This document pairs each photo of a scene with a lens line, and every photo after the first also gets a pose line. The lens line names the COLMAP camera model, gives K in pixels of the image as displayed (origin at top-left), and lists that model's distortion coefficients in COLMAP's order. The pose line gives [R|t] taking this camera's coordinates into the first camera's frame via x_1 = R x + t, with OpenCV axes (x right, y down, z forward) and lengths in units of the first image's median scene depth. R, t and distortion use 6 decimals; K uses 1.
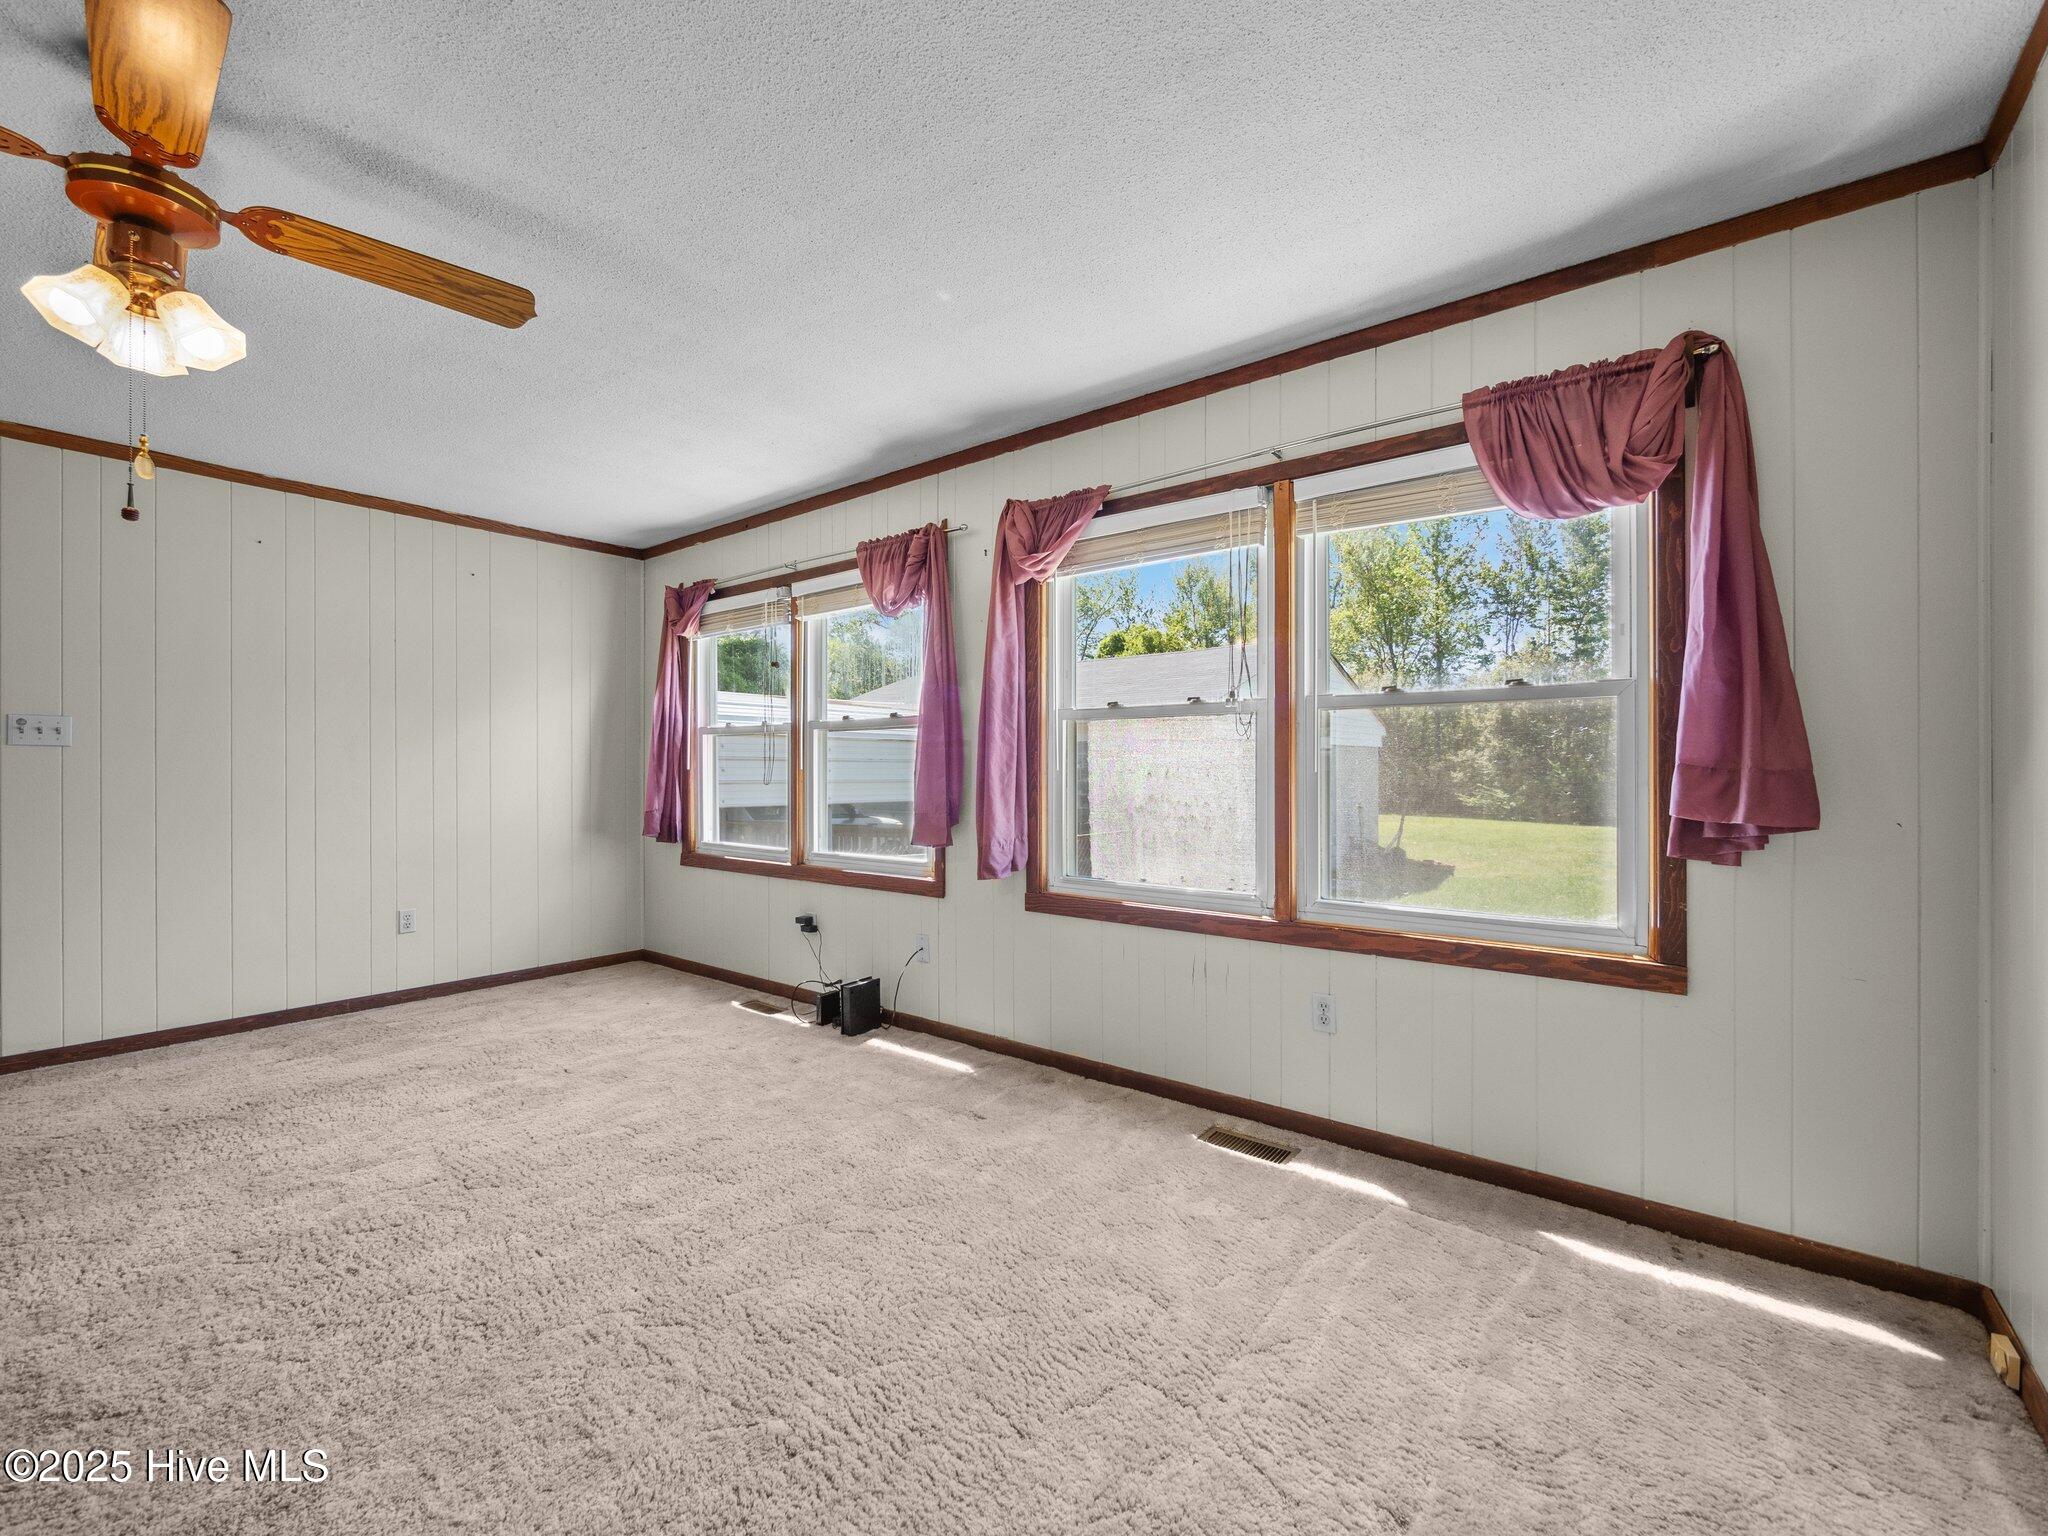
lens RADIAL K [[885.1, 0, 1045.2], [0, 885.1, 745.4], [0, 0, 1]] dist [-0.004139, 0.000591]
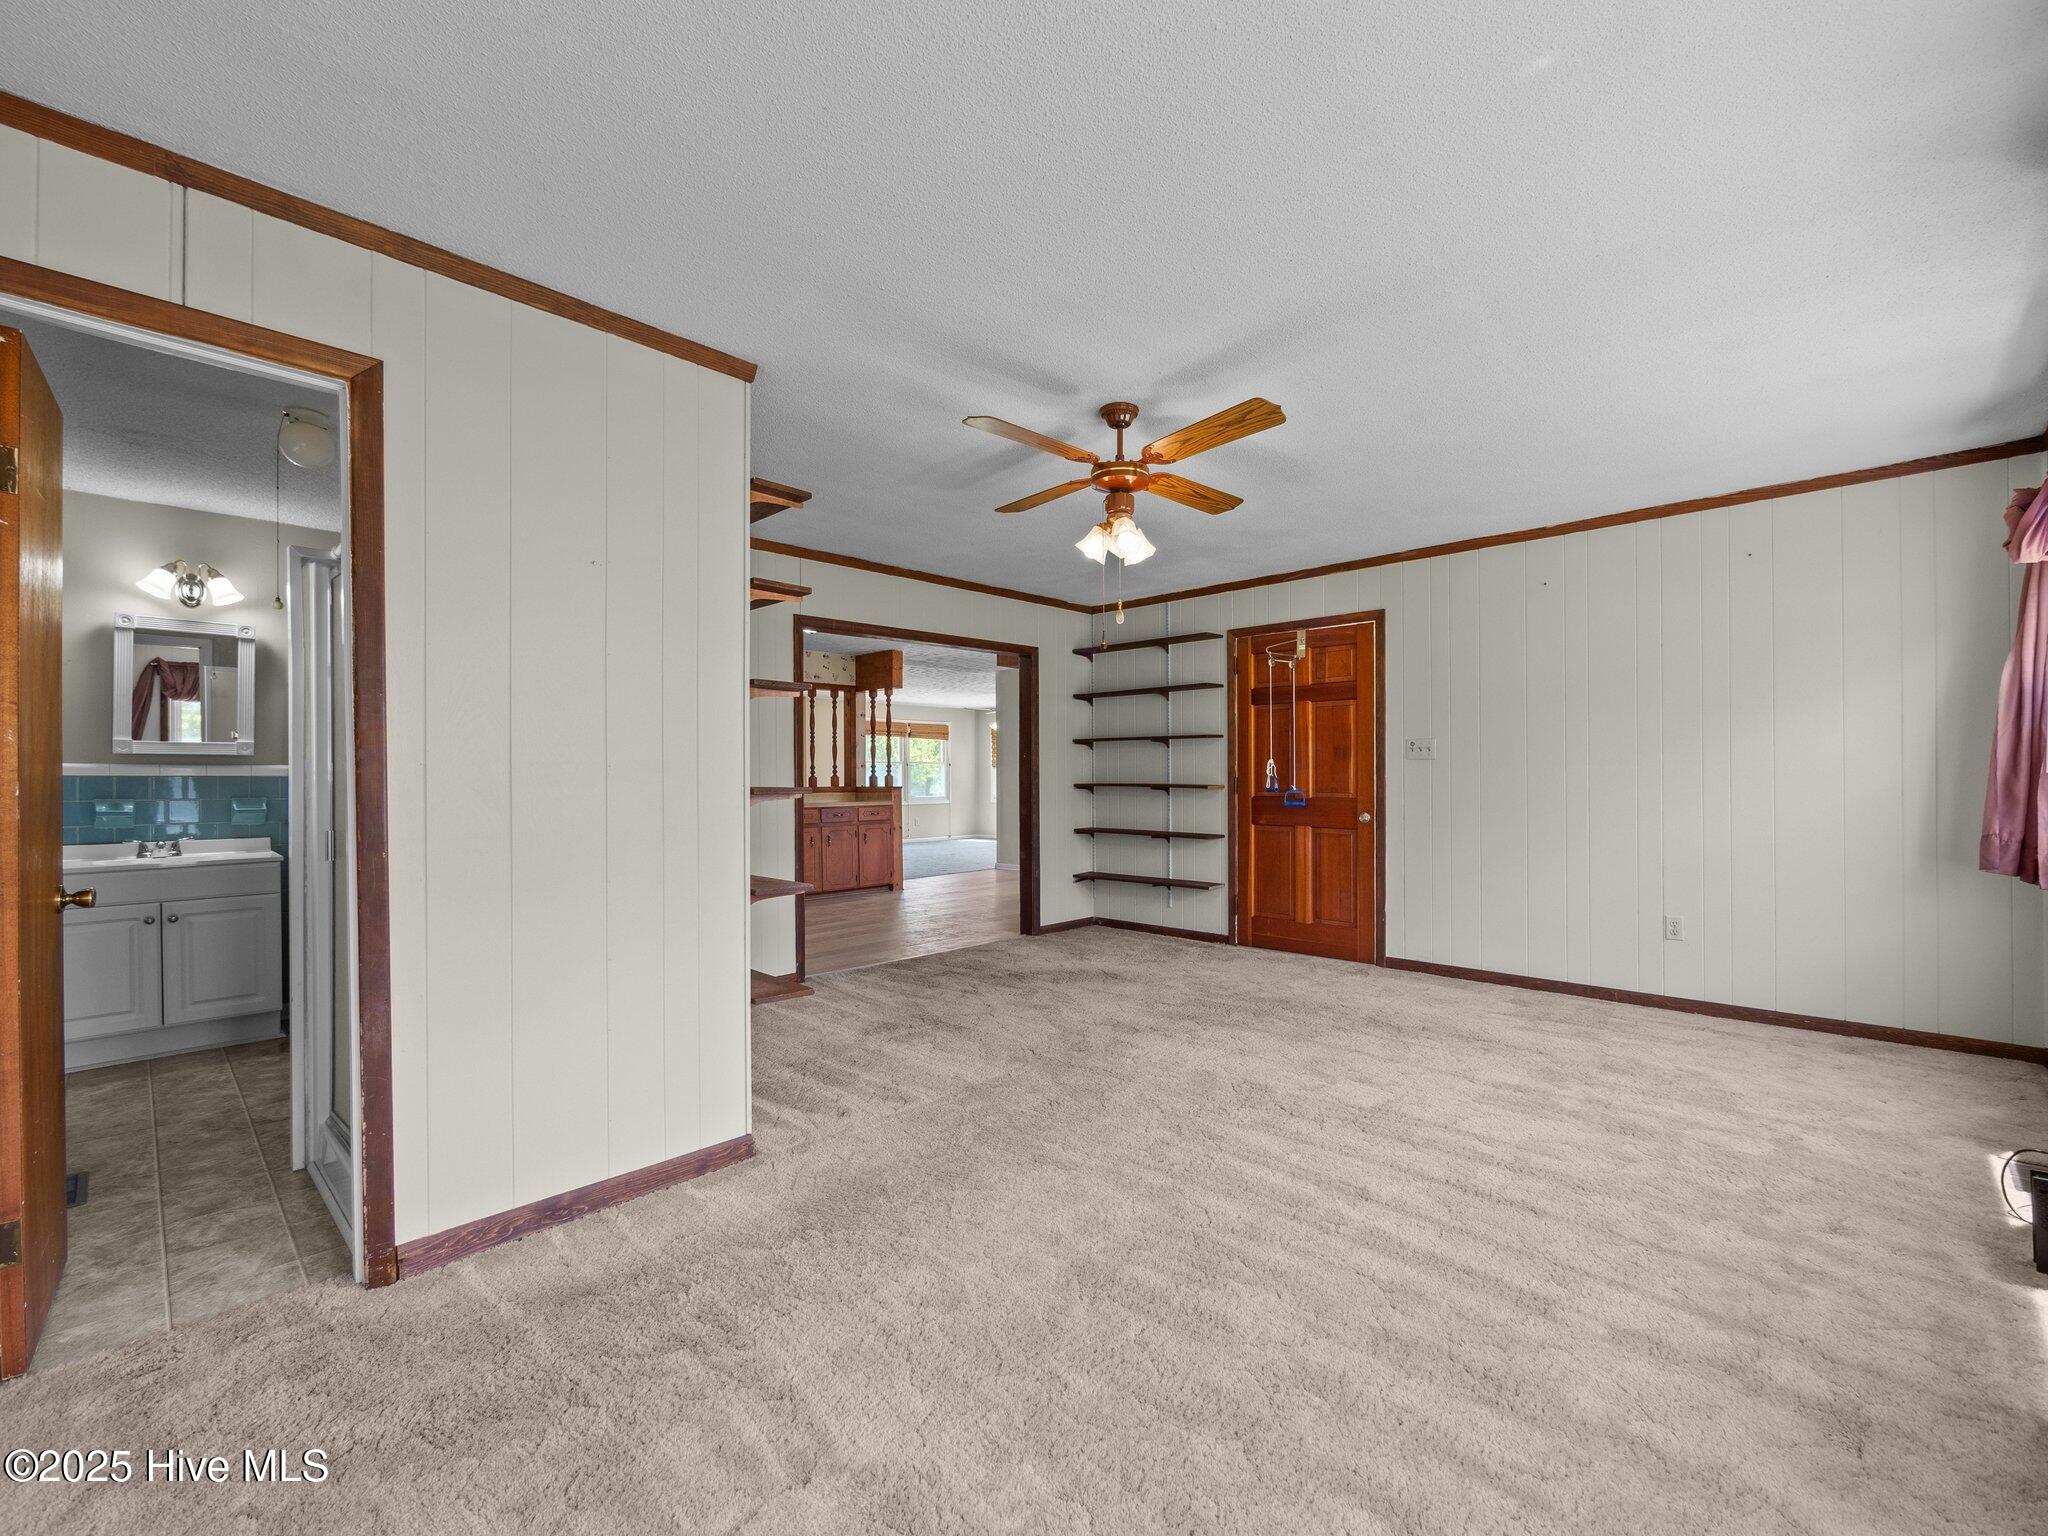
lens RADIAL K [[885.1, 0, 1045.2], [0, 885.1, 745.4], [0, 0, 1]] dist [-0.004139, 0.000591]
pose [[-0.118810, -0.034949, -0.992302, 0.451347], [0.027425, 0.998884, -0.038464, 0.016493], [0.992538, -0.031784, -0.117719, 0.544840]]
